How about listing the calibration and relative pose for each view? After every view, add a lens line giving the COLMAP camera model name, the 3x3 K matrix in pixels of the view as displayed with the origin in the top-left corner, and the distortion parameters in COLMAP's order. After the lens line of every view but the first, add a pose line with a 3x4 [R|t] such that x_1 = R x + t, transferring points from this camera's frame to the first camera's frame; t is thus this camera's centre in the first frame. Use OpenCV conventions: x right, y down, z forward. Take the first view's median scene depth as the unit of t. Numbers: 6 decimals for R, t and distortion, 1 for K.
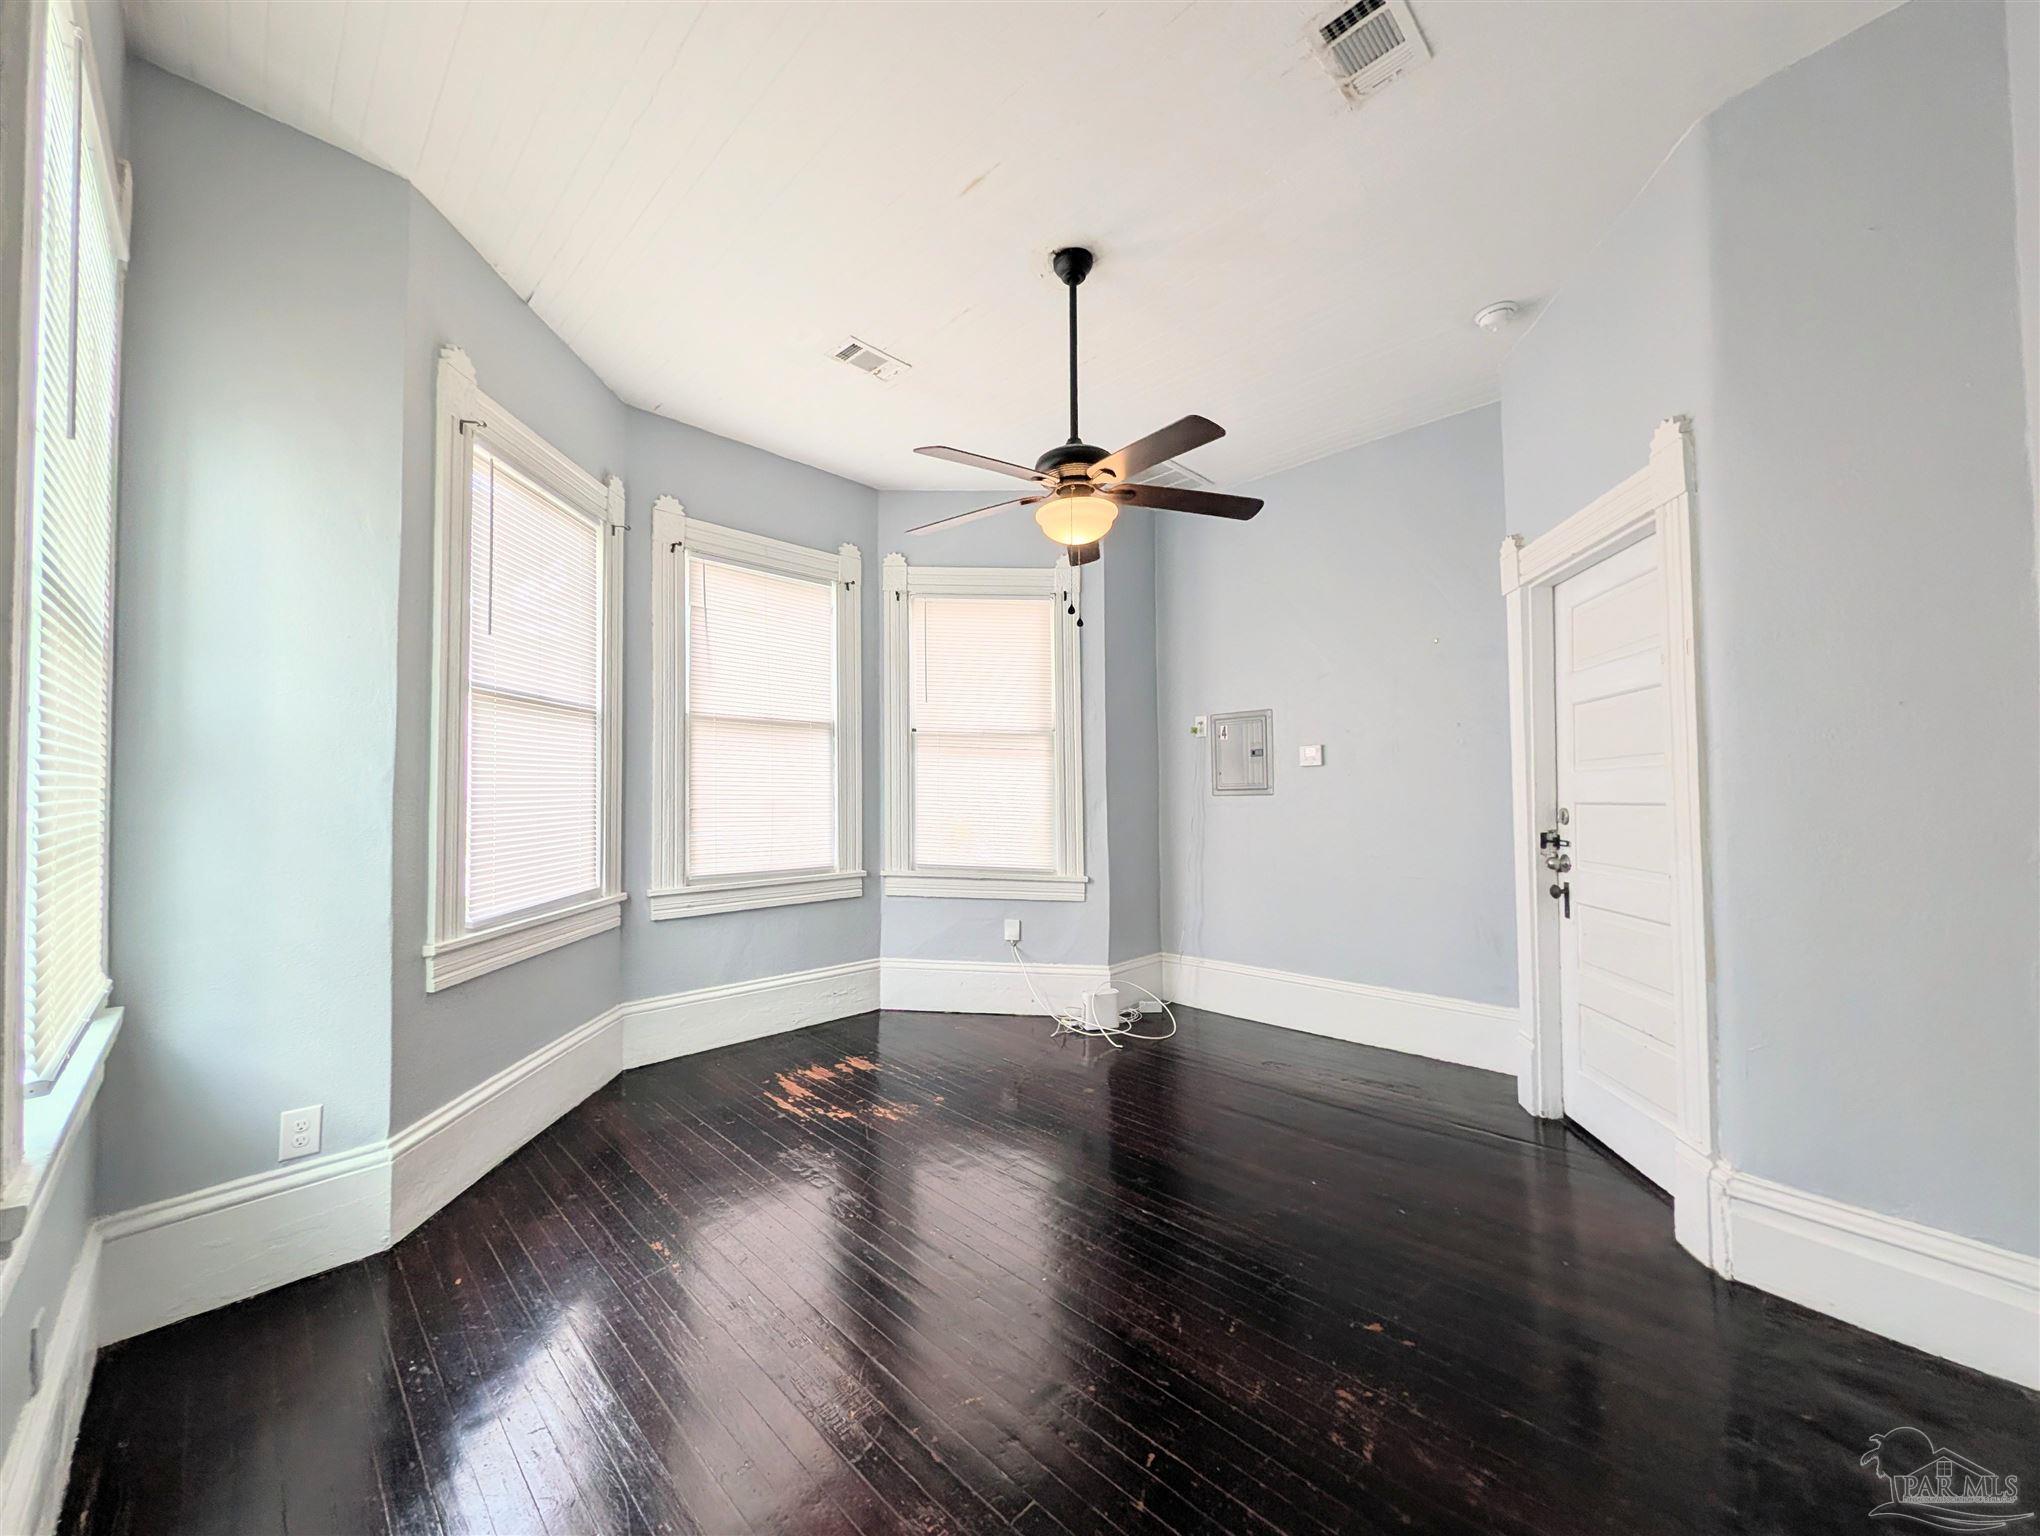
lens RADIAL K [[783.6, 0, 1020.0], [0, 783.6, 768.0], [0, 0, 1]] dist [0.000860, -0.000219]
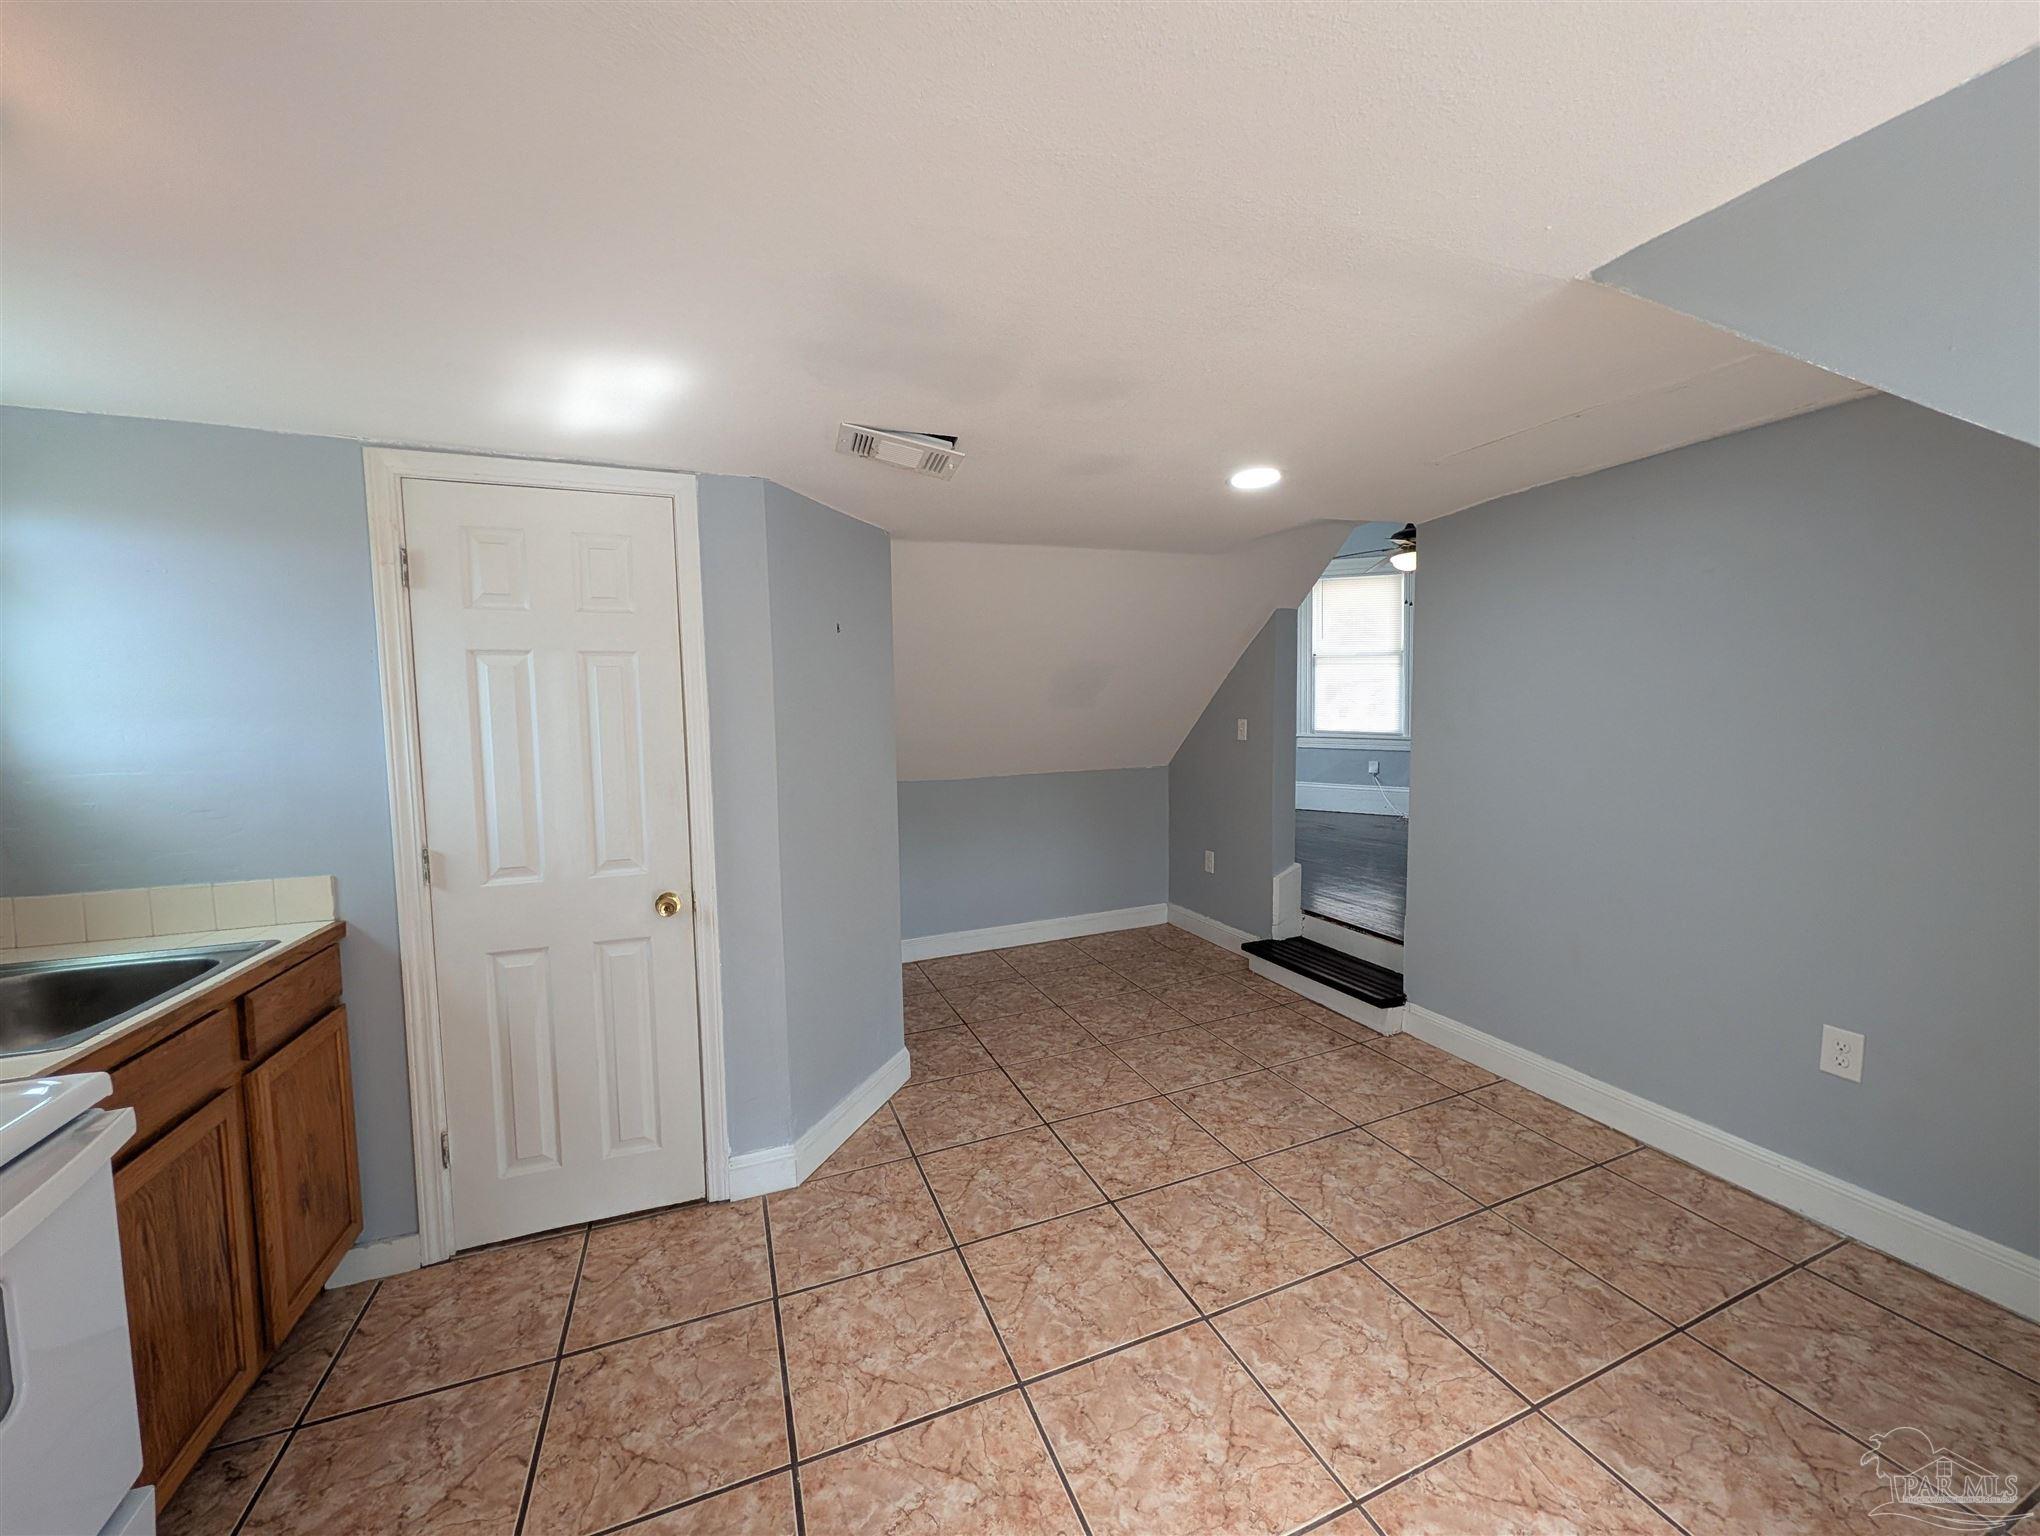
lens RADIAL K [[785.8, 0, 1018.6], [0, 785.8, 768.8], [0, 0, 1]] dist [0.003476, -0.000424]
pose [[0.913526, 0.014279, -0.406530, -0.025406], [0.026630, 0.995140, 0.094796, 0.026575], [0.405908, -0.097425, 0.908706, -1.140207]]
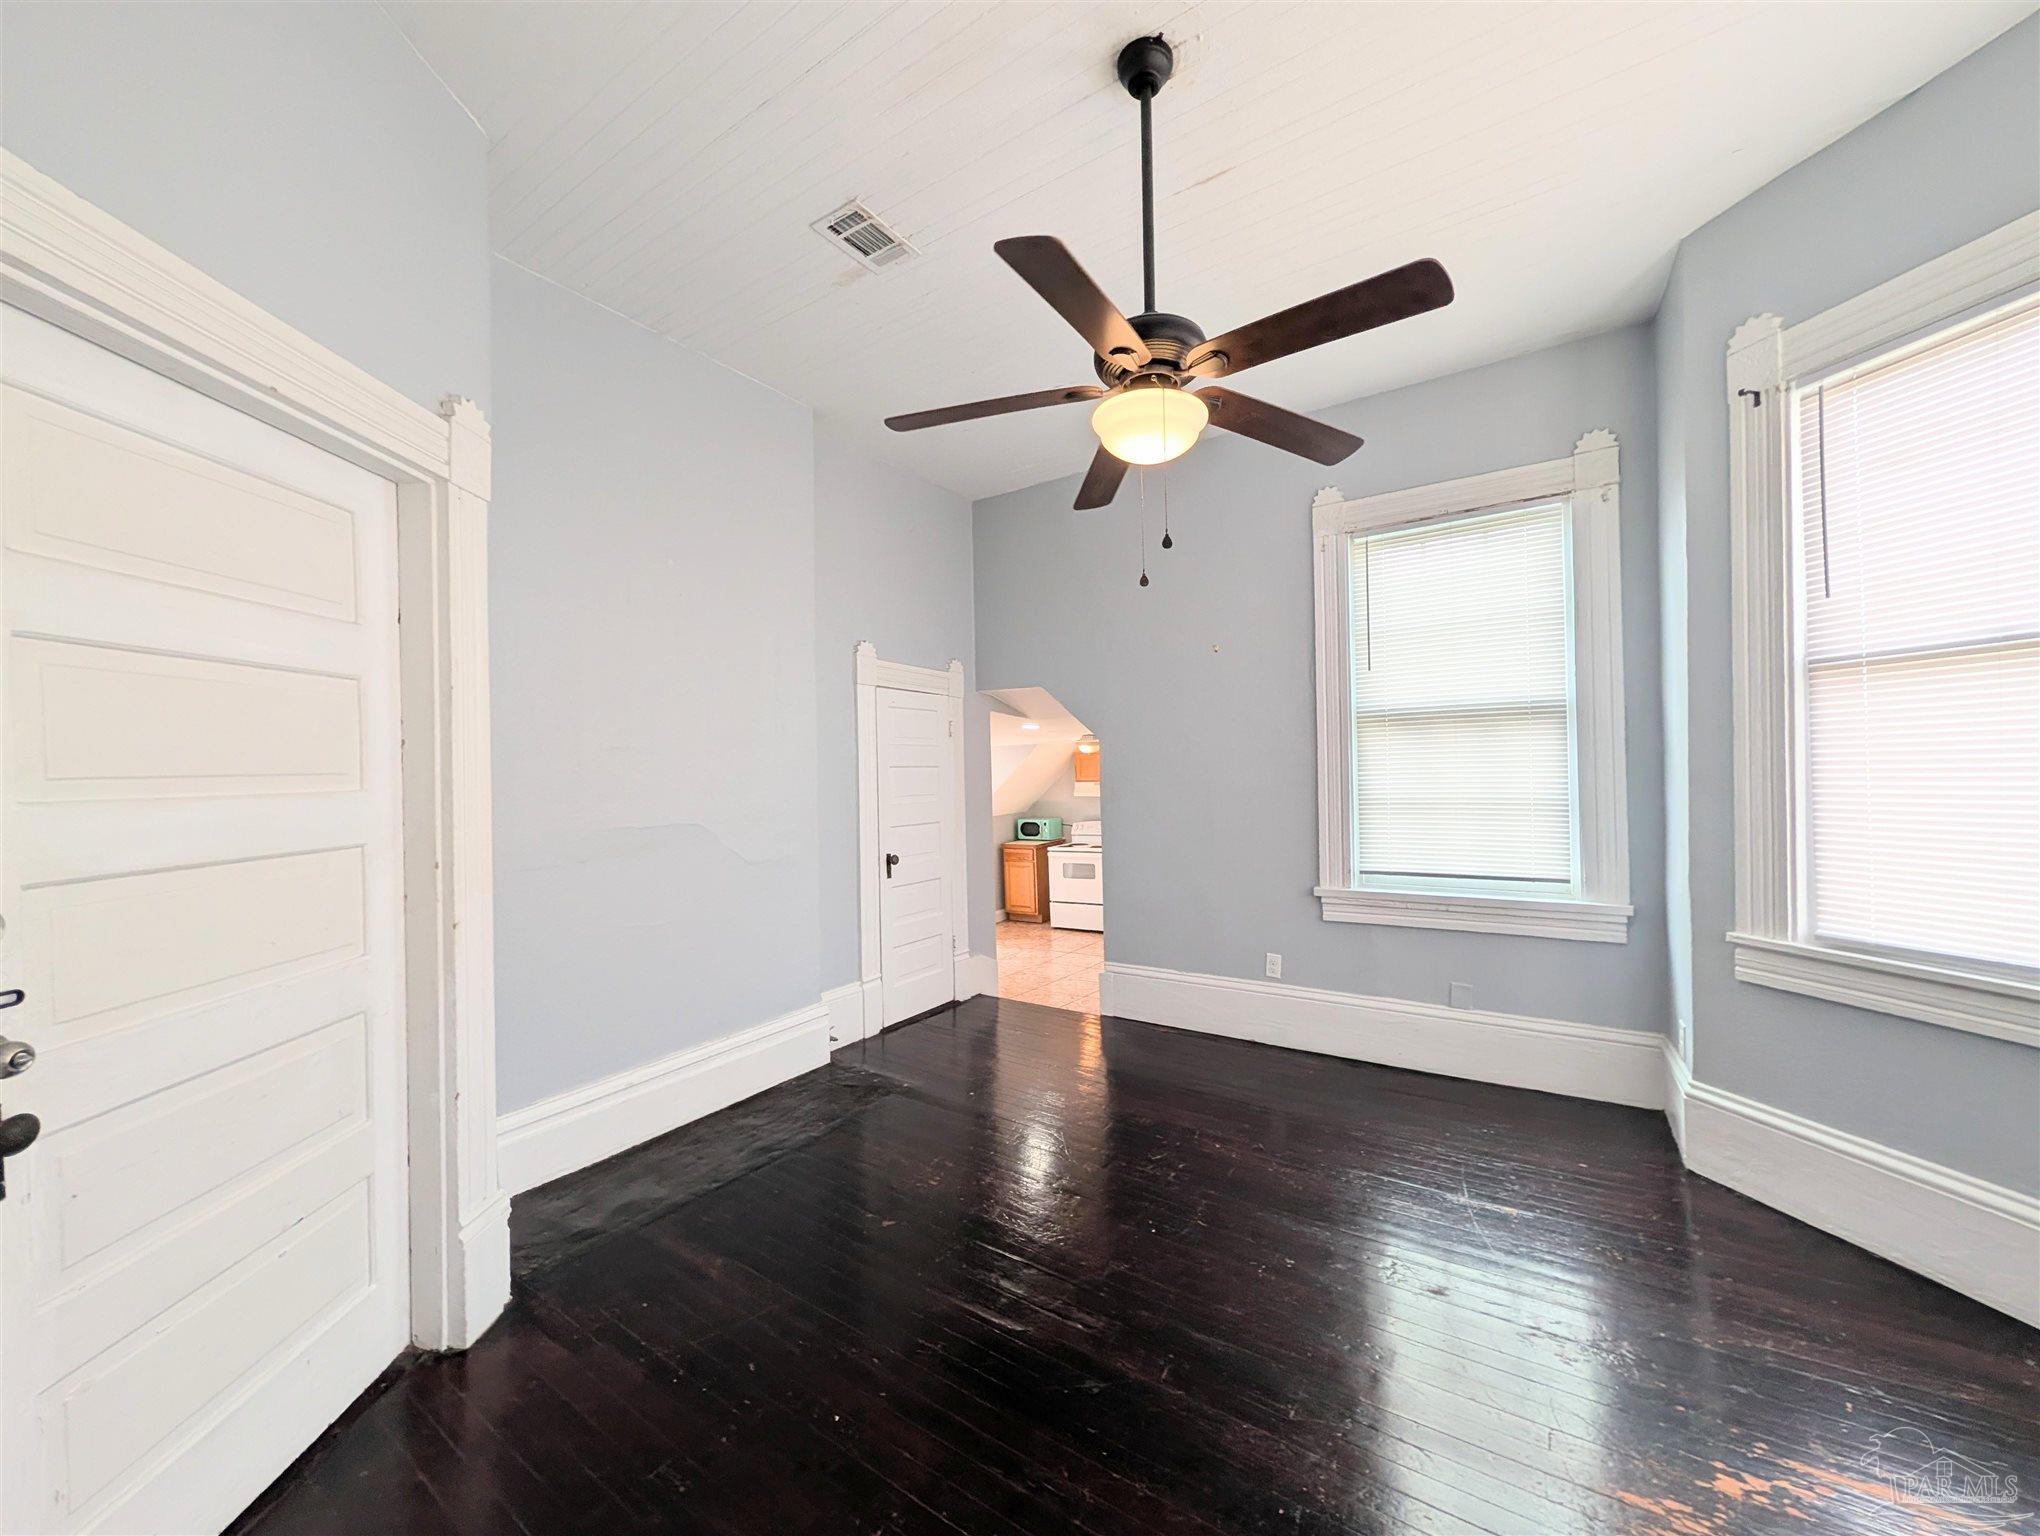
lens RADIAL K [[785.8, 0, 1018.6], [0, 785.8, 768.8], [0, 0, 1]] dist [0.003476, -0.000424]
pose [[-0.982552, 0.022595, -0.184611, 0.236917], [0.028717, 0.999121, -0.030554, 0.009464], [0.183759, -0.035322, -0.982337, 1.200877]]
